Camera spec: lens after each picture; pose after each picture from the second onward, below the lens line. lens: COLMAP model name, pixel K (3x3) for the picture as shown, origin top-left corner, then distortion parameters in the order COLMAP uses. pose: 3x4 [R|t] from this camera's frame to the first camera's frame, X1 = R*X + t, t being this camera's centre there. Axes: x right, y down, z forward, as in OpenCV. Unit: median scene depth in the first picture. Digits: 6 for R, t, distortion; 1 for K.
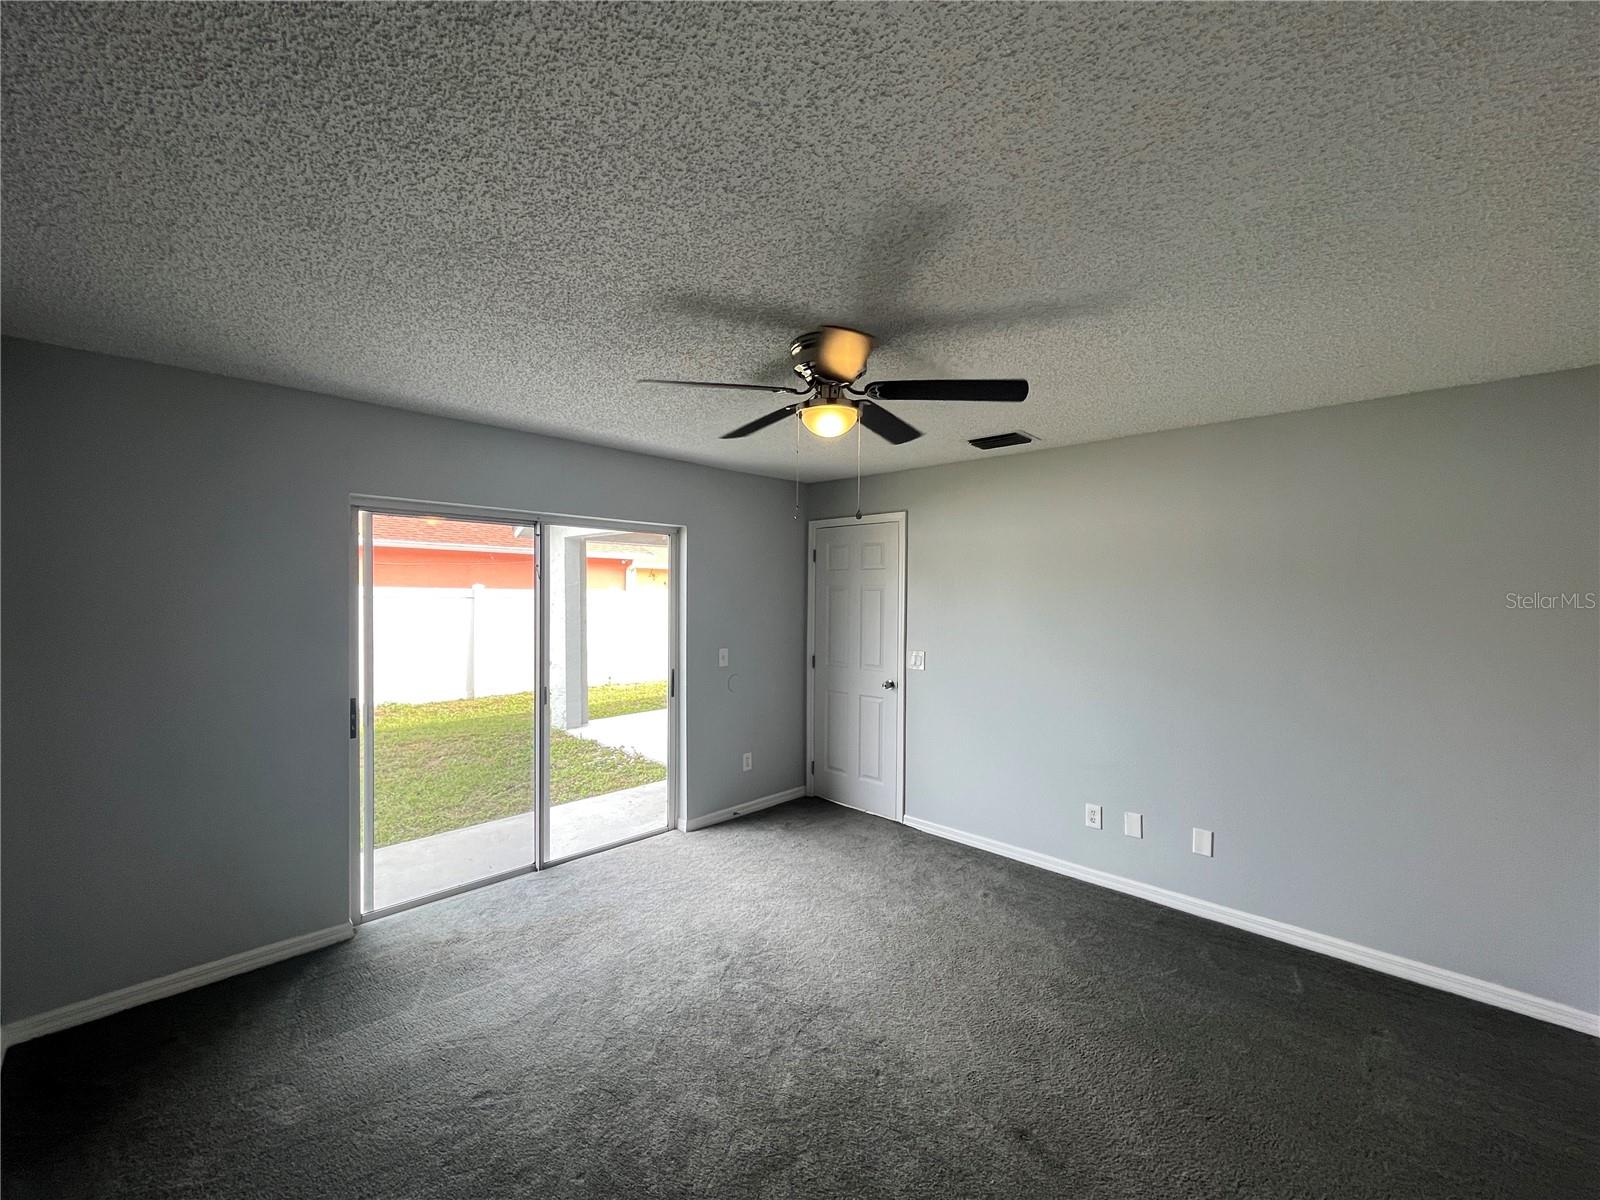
lens RADIAL K [[651.1, 0, 795.6], [0, 651.1, 603.1], [0, 0, 1]] dist [0.001503, 0.000210]
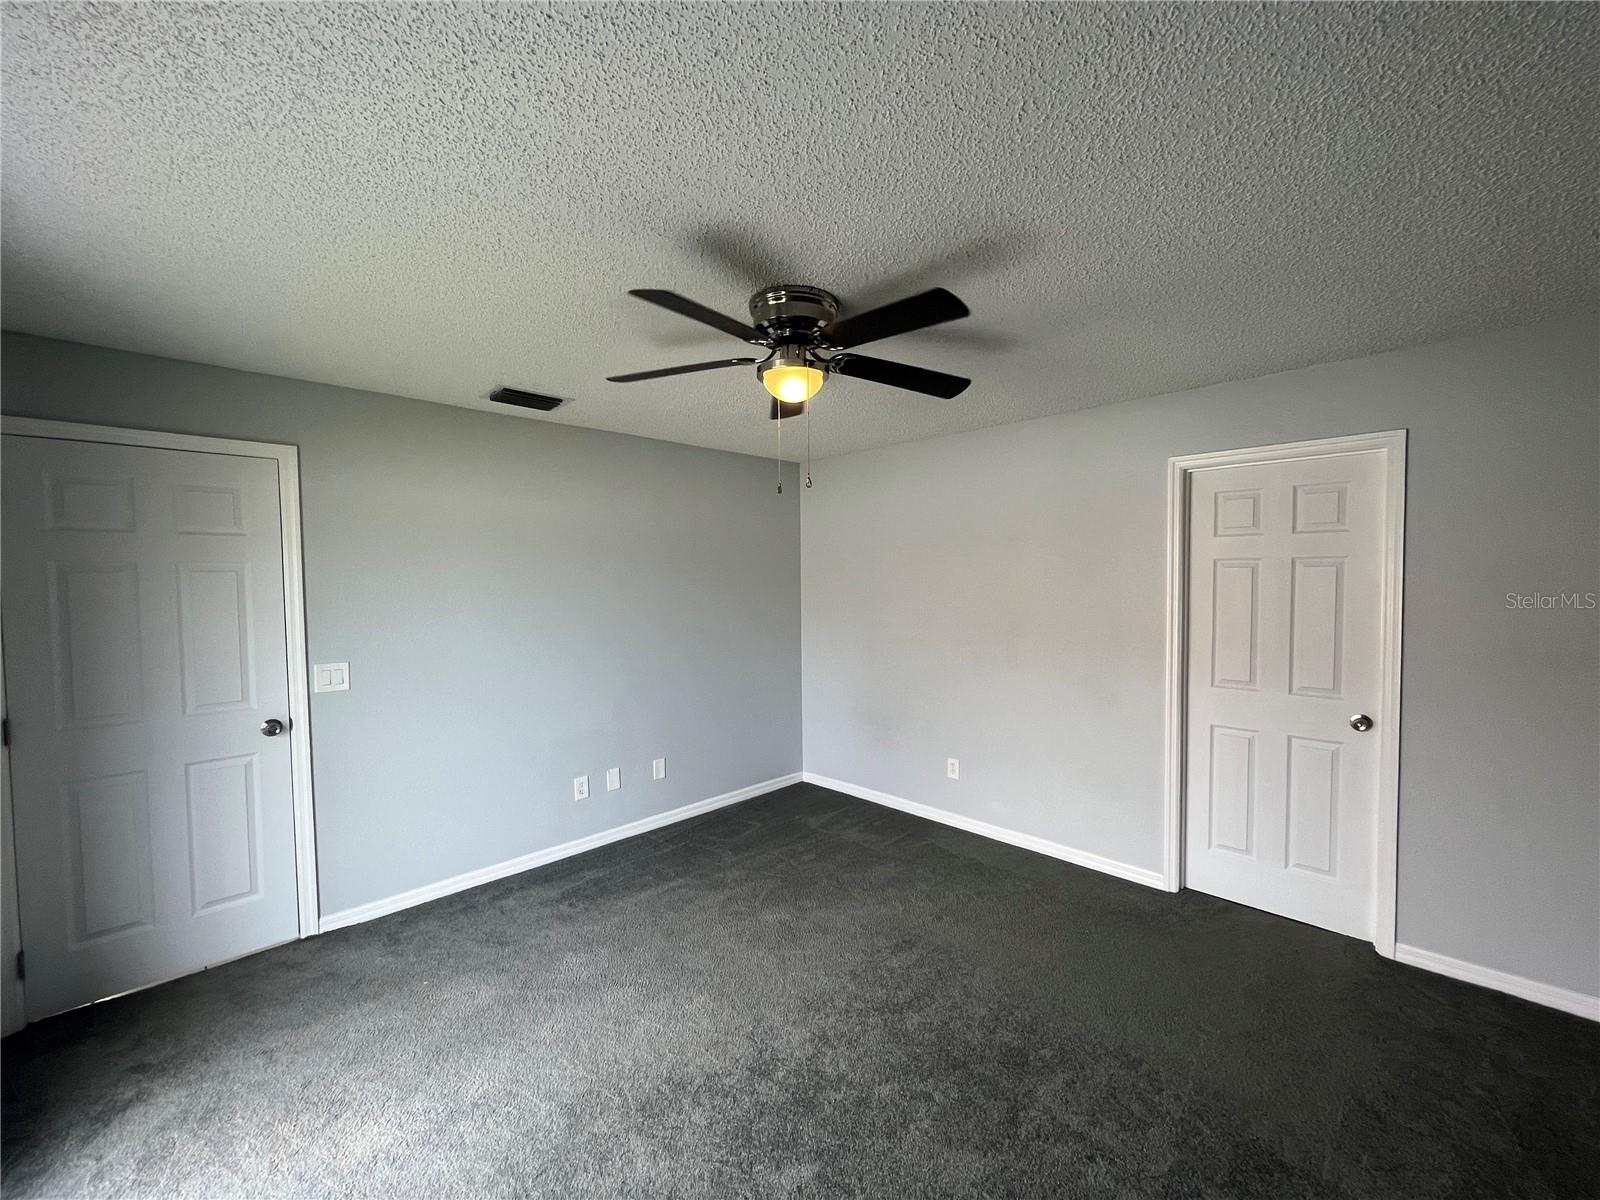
lens RADIAL K [[651.1, 0, 795.6], [0, 651.1, 603.1], [0, 0, 1]] dist [0.001503, 0.000210]
pose [[0.025120, -0.043332, 0.998745, -0.546889], [0.027040, 0.998724, 0.042651, -0.002801], [-0.999319, 0.025935, 0.026259, 0.609478]]
